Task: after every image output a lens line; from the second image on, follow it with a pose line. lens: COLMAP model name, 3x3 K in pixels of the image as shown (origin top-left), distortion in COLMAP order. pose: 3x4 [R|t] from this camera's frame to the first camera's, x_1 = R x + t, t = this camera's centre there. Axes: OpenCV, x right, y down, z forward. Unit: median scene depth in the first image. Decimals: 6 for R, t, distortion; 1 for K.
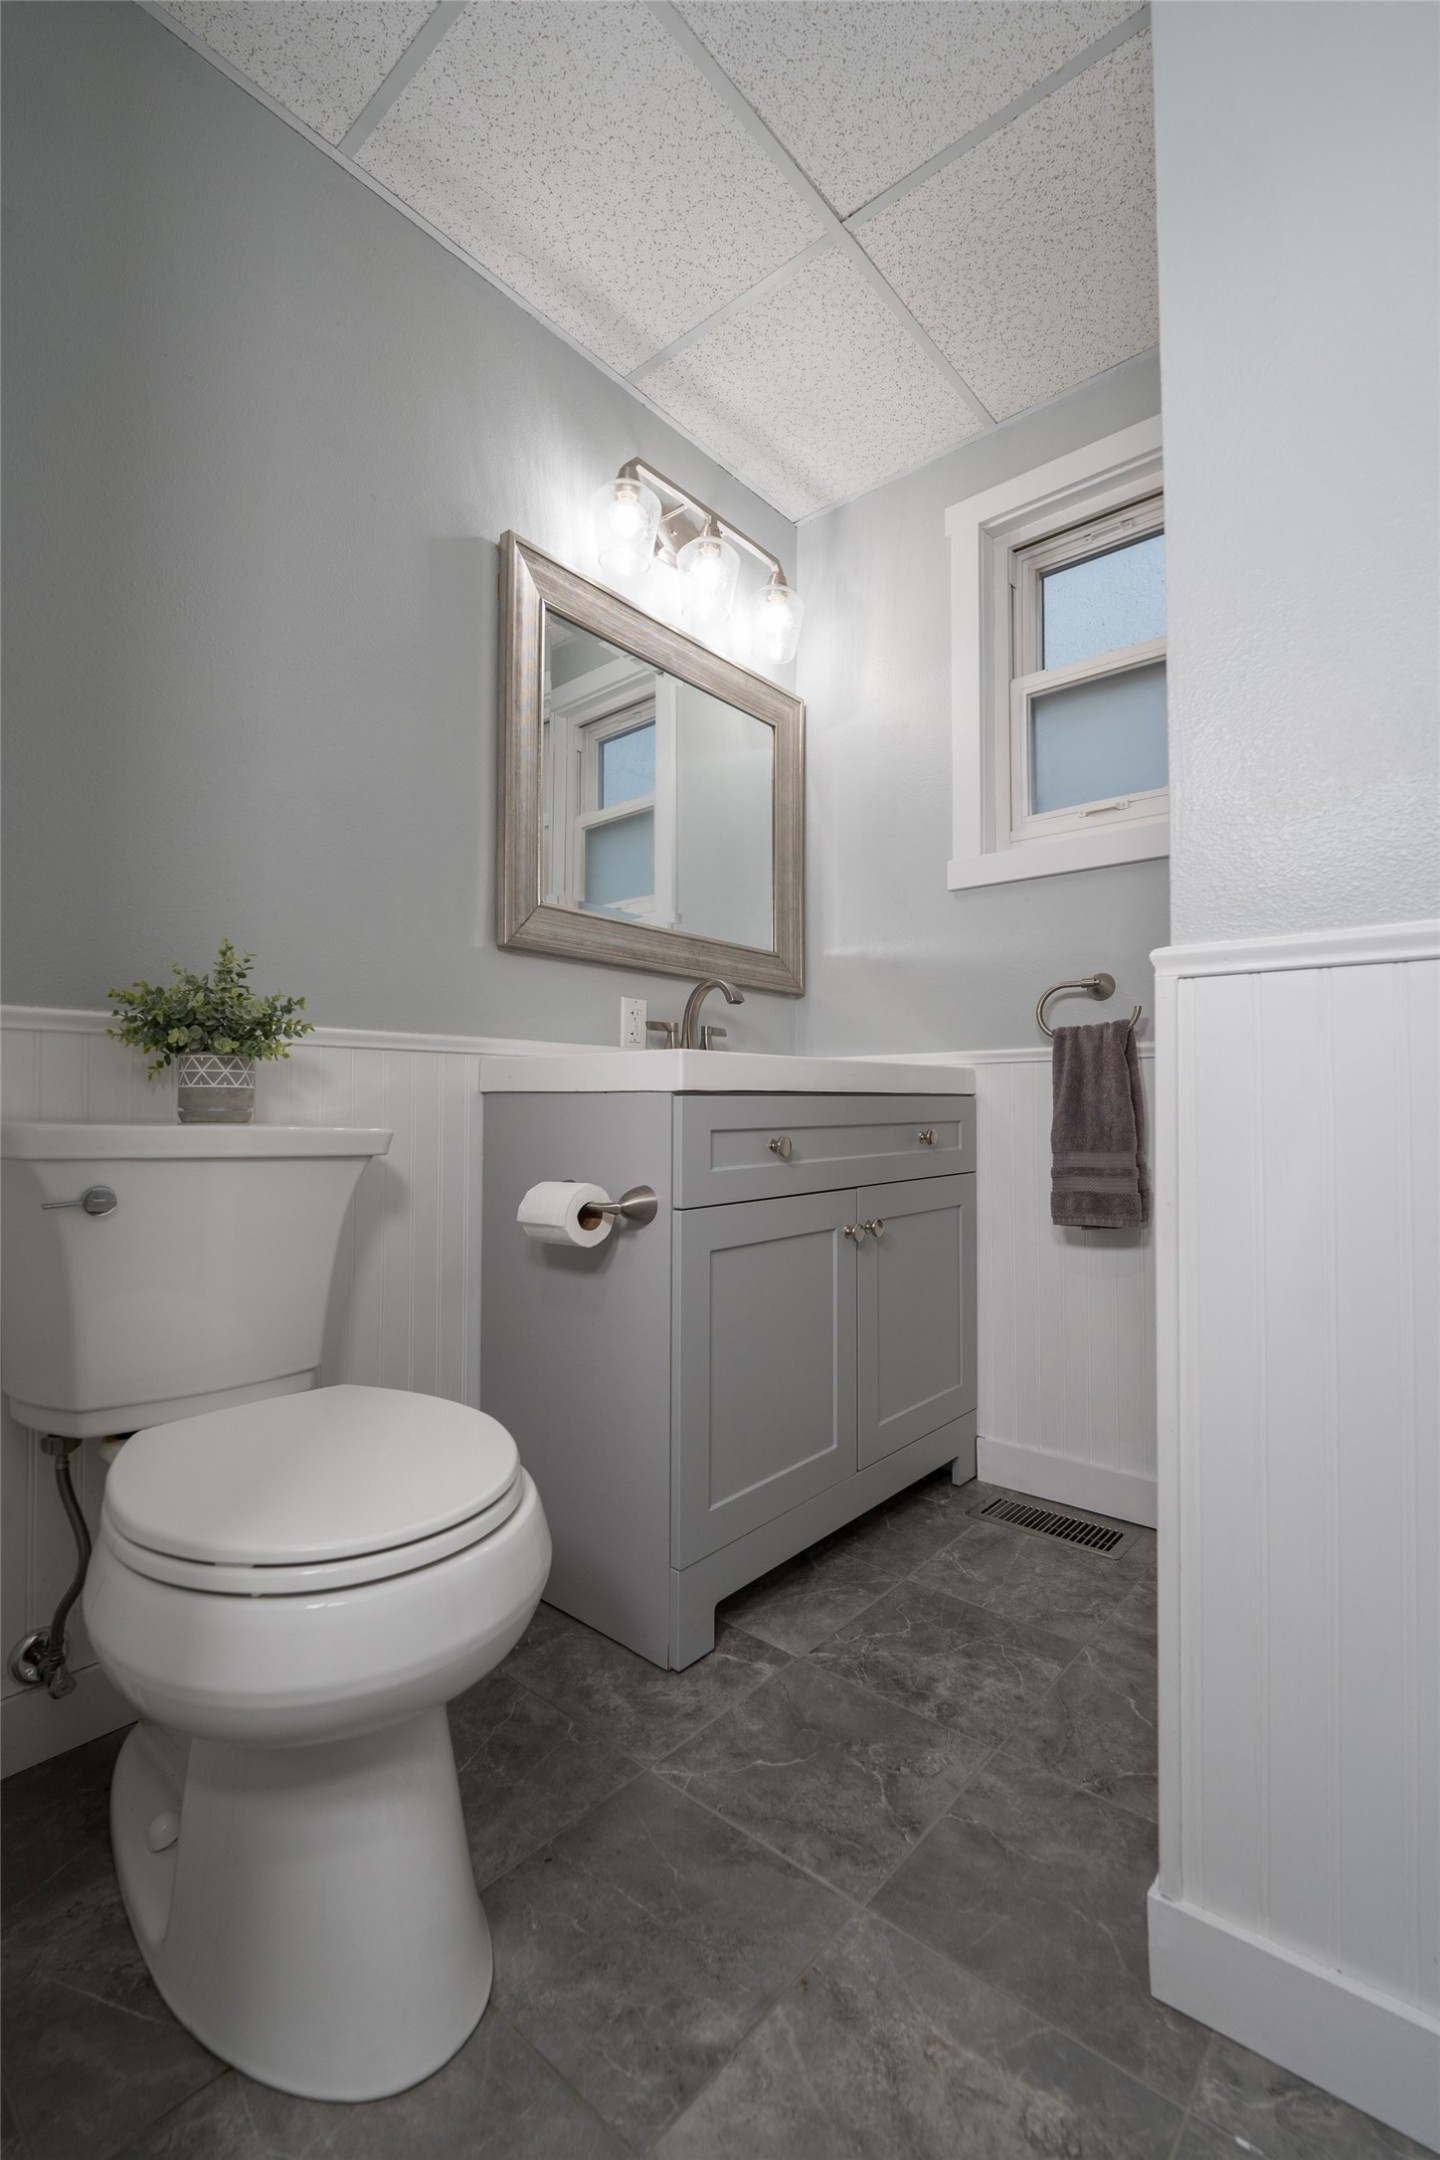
lens RADIAL K [[923.5, 0, 717.9], [0, 923.5, 1080.1], [0, 0, 1]] dist [0.000184, -0.001180]
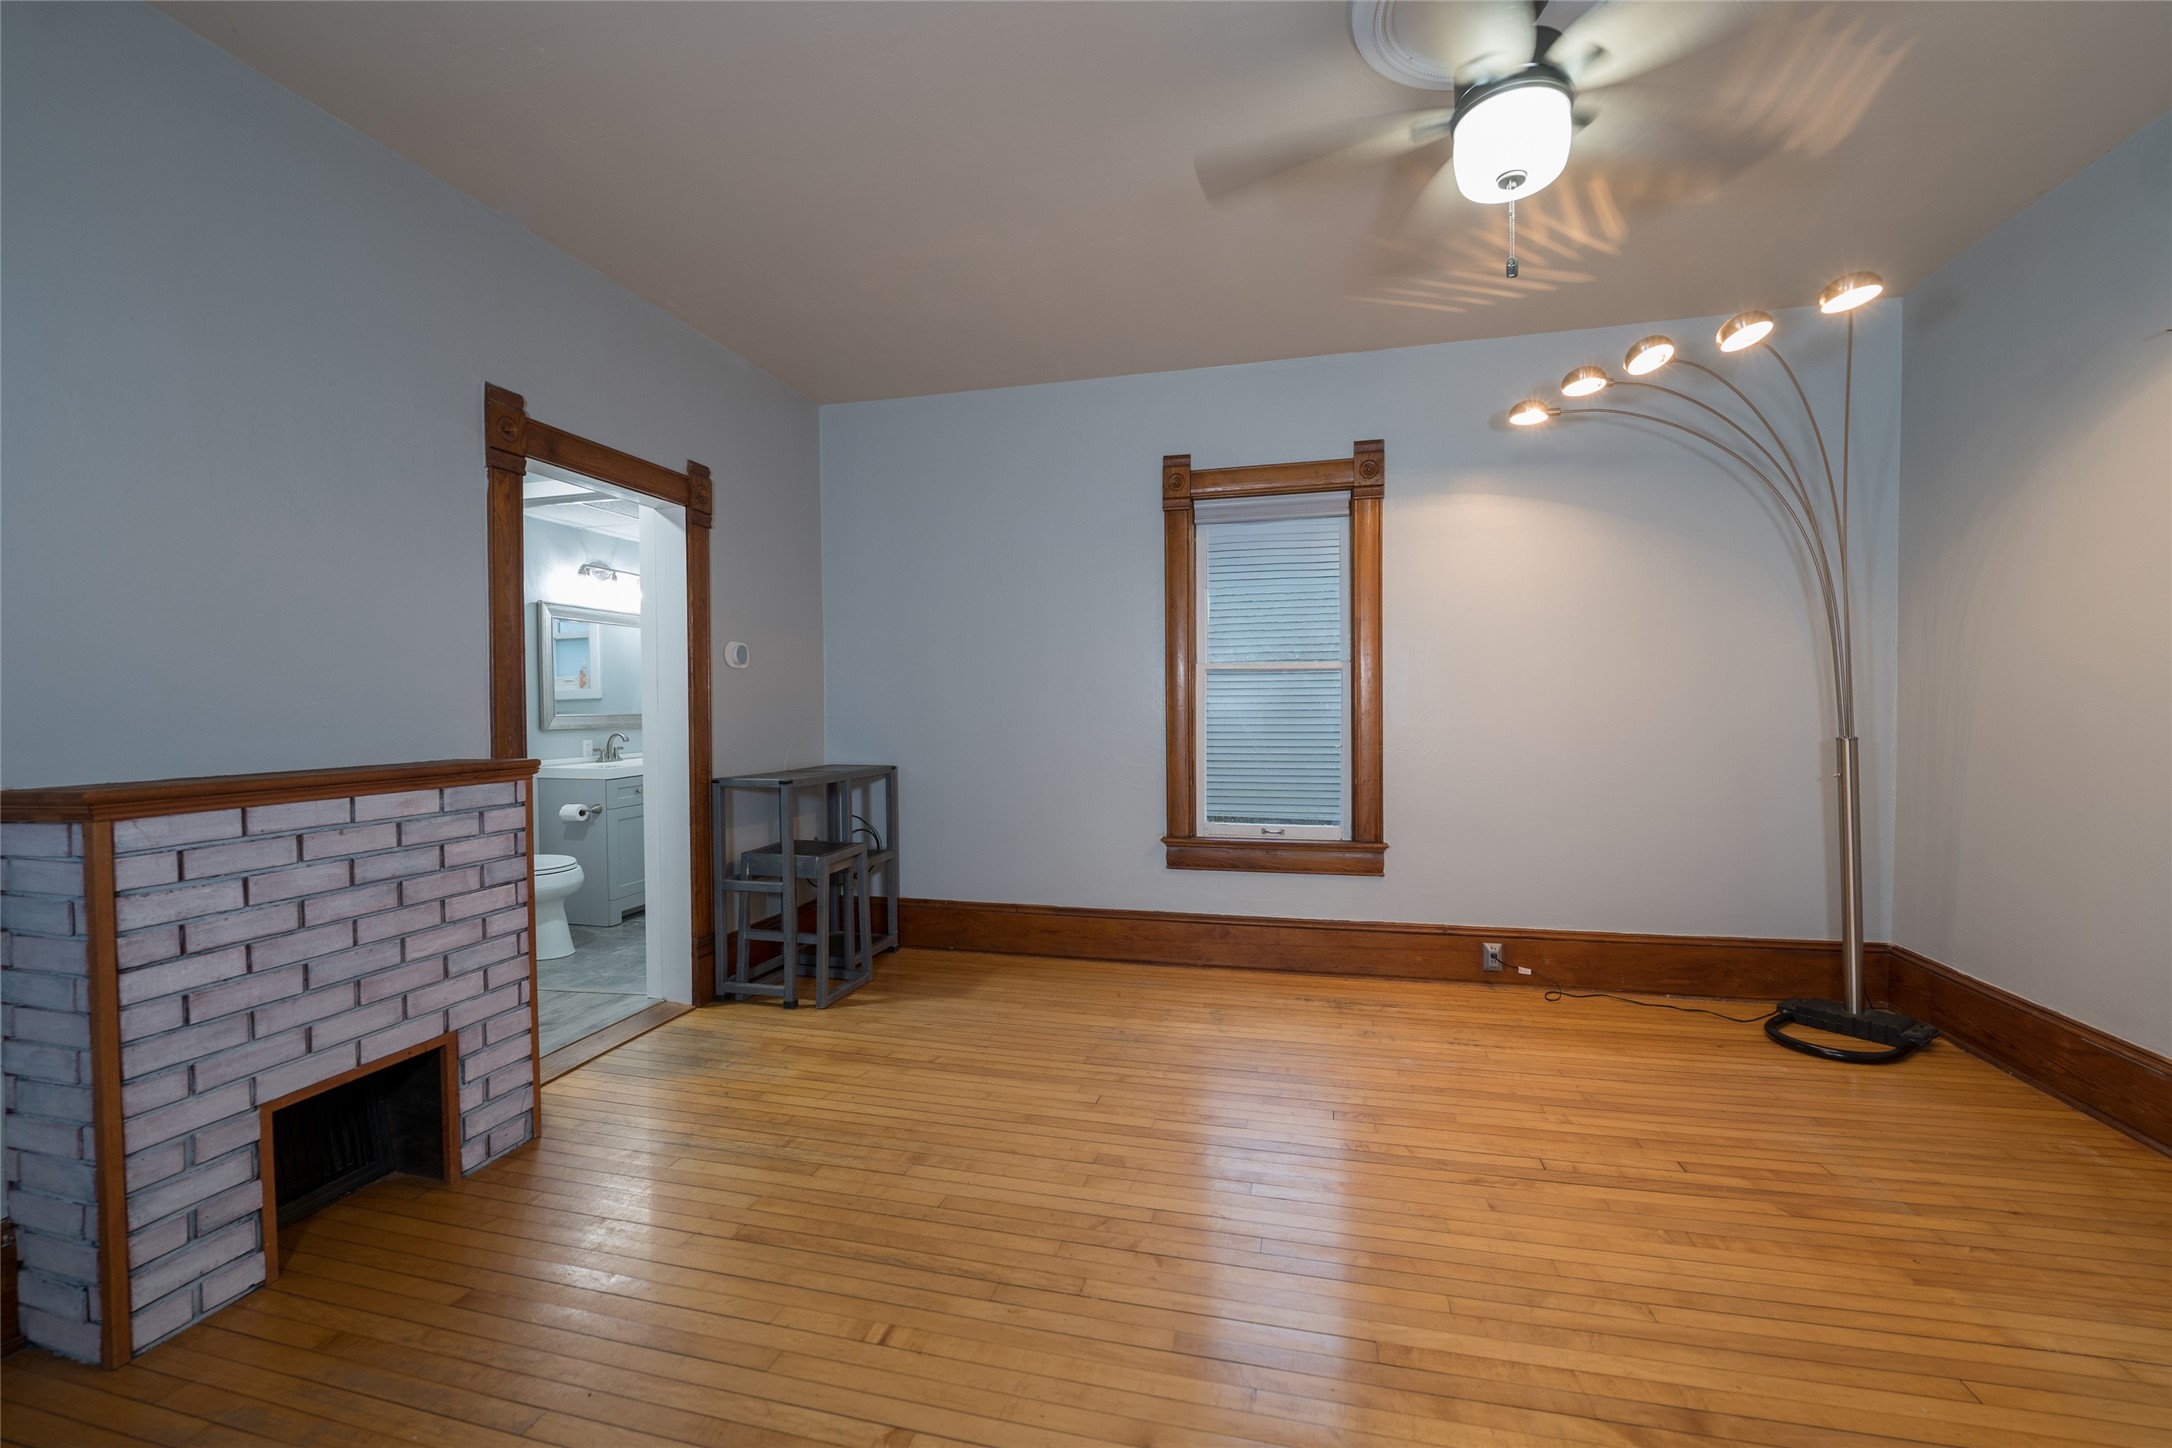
lens RADIAL K [[928.6, 0, 1087.1], [0, 928.6, 718.8], [0, 0, 1]] dist [0.000184, -0.001180]
pose [[0.900712, -0.024400, 0.433731, 0.067285], [0.003439, 0.998791, 0.049047, -0.334773], [-0.434404, -0.042685, 0.899706, -2.645890]]
